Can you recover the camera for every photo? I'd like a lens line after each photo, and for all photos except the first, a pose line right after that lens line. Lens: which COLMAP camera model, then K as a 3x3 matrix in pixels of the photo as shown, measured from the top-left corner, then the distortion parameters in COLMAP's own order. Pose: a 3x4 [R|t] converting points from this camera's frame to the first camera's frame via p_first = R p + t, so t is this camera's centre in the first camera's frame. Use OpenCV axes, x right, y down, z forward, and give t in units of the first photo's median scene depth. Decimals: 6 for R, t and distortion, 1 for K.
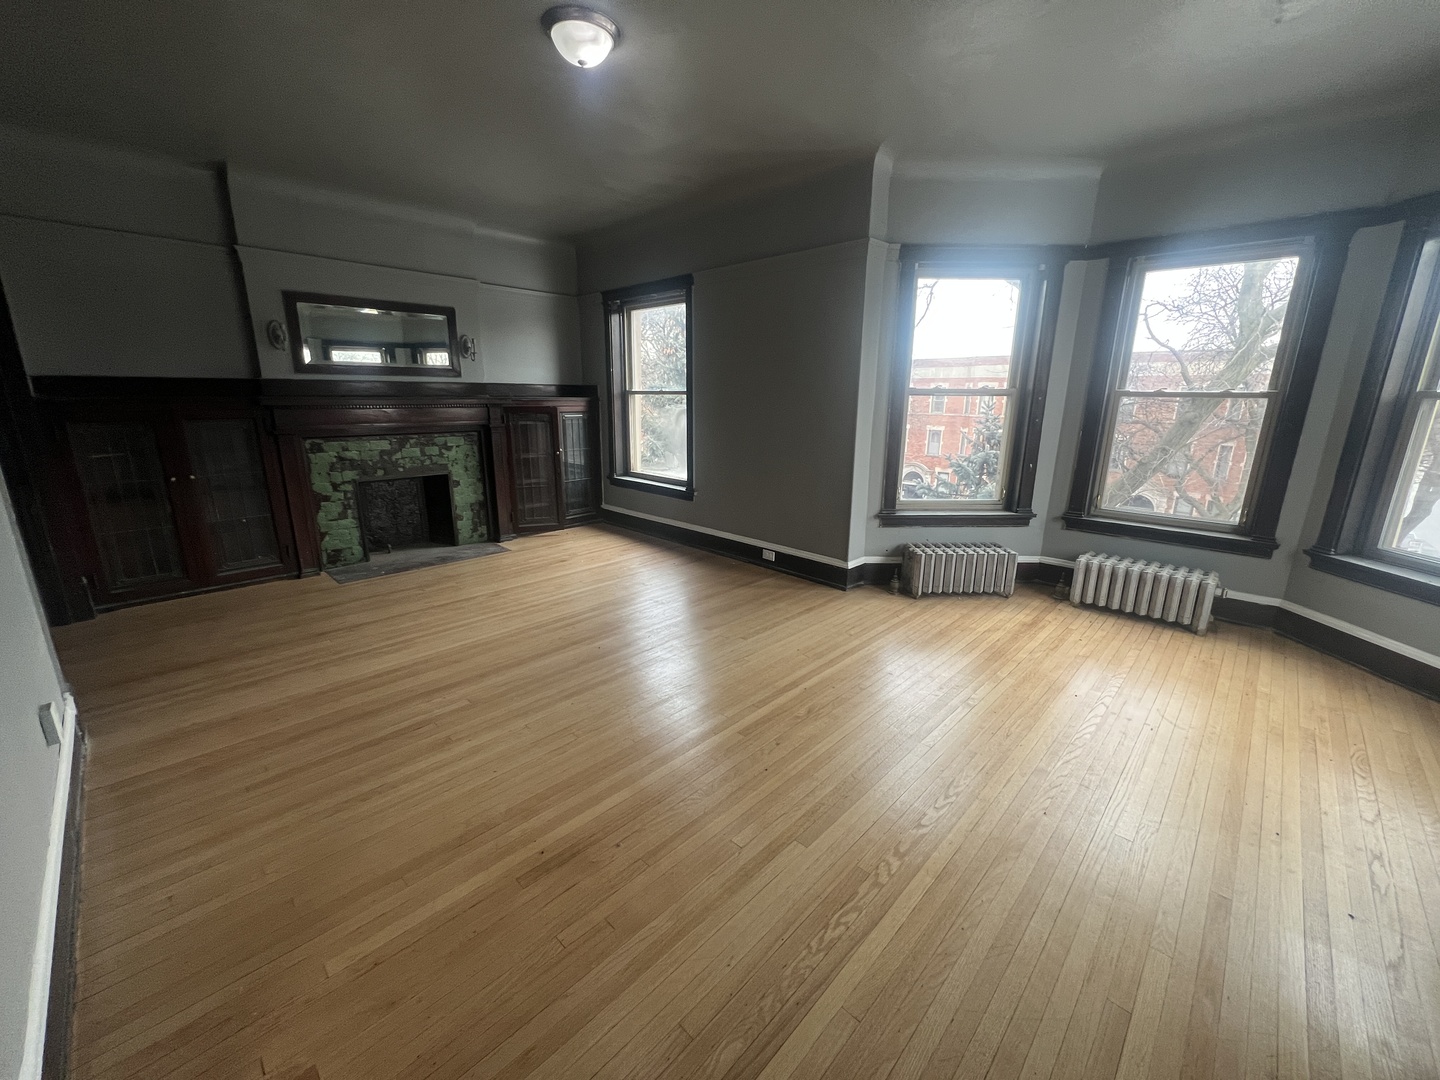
lens RADIAL K [[572.9, 0, 720.0], [0, 572.9, 540.0], [0, 0, 1]] dist [0.001415, -0.000032]
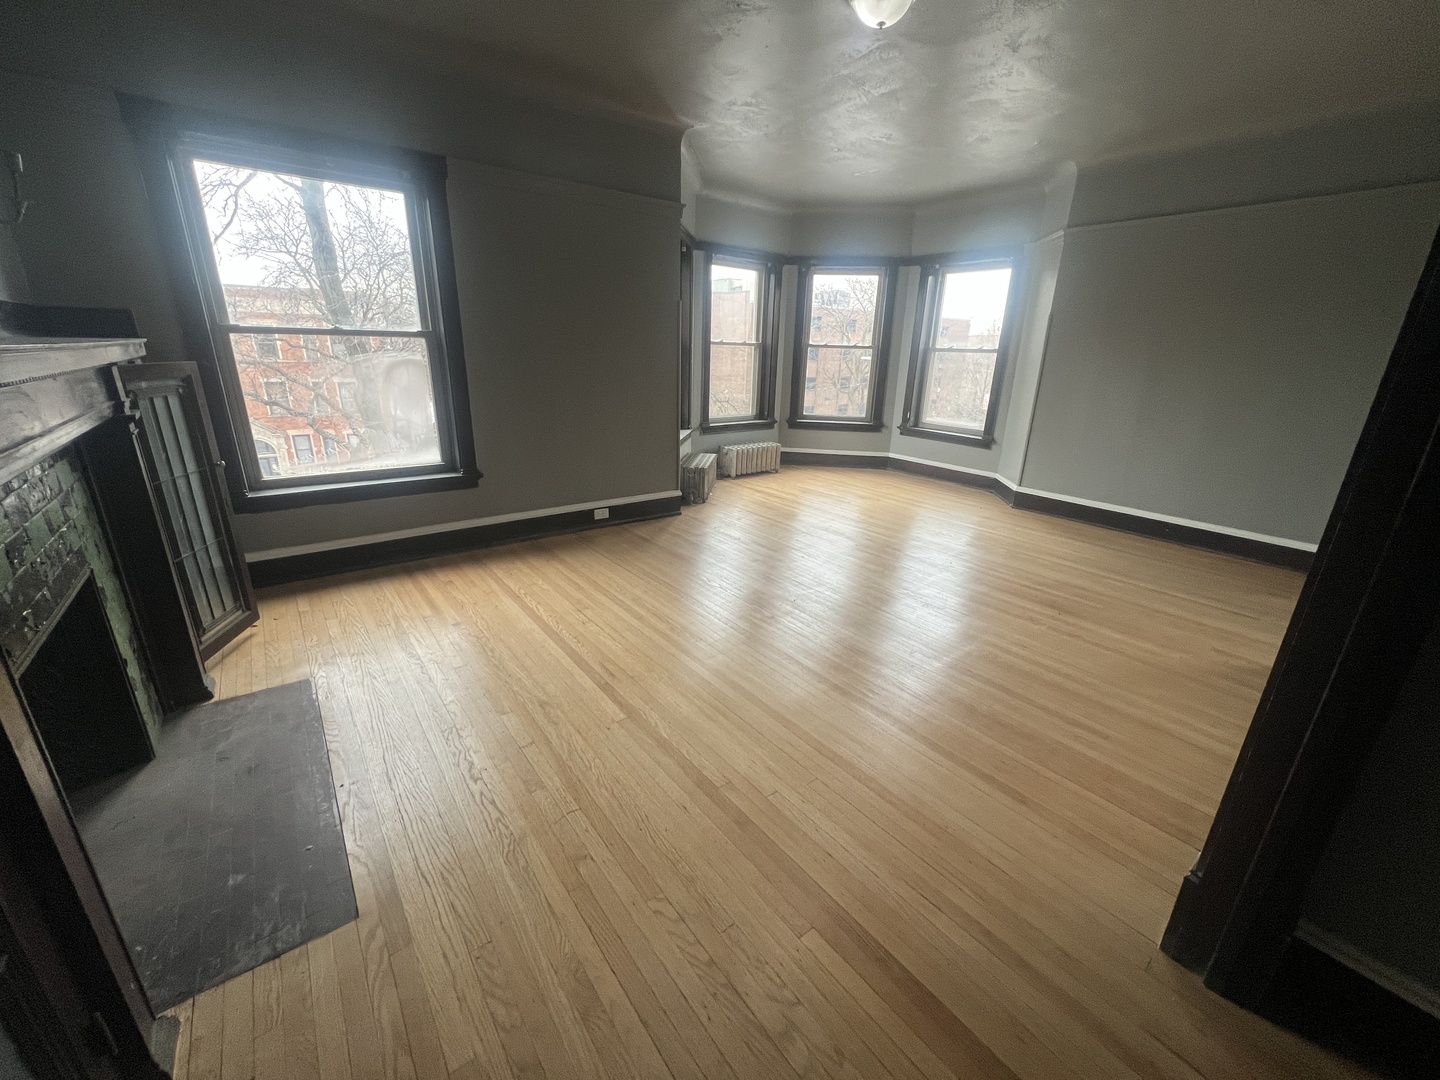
lens RADIAL K [[572.9, 0, 720.0], [0, 572.9, 540.0], [0, 0, 1]] dist [0.001415, -0.000032]
pose [[0.141312, -0.320080, 0.936792, -0.977444], [0.220816, 0.932639, 0.285351, -0.198514], [-0.965024, 0.166536, 0.202472, 0.767403]]
